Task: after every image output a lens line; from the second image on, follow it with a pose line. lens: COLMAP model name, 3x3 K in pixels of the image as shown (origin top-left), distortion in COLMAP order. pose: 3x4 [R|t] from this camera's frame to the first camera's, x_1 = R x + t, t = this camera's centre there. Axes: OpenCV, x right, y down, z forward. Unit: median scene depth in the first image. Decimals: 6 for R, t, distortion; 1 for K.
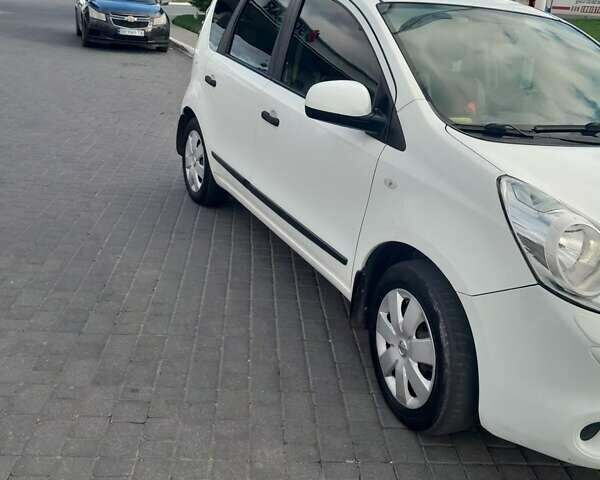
lens RADIAL K [[618.7, 0, 300.0], [0, 618.7, 240.0], [0, 0, 1]] dist [0.152852, -0.714695]
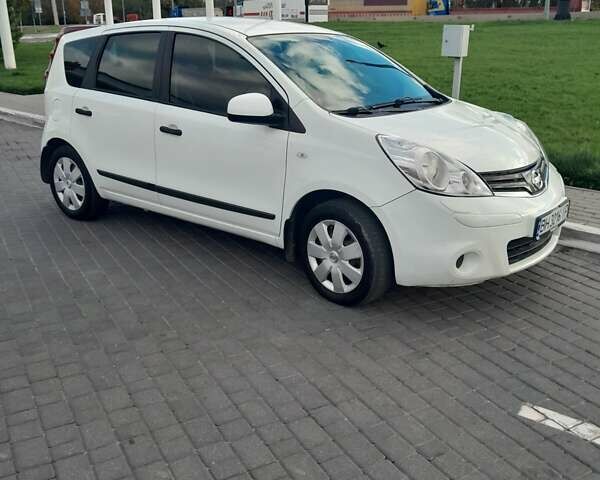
lens RADIAL K [[618.7, 0, 300.0], [0, 618.7, 240.0], [0, 0, 1]] dist [0.152852, -0.714695]
pose [[0.900962, -0.212973, 0.378034, -0.471943], [0.220044, 0.975171, 0.024954, 0.072080], [-0.373962, 0.060701, 0.925455, -0.390791]]
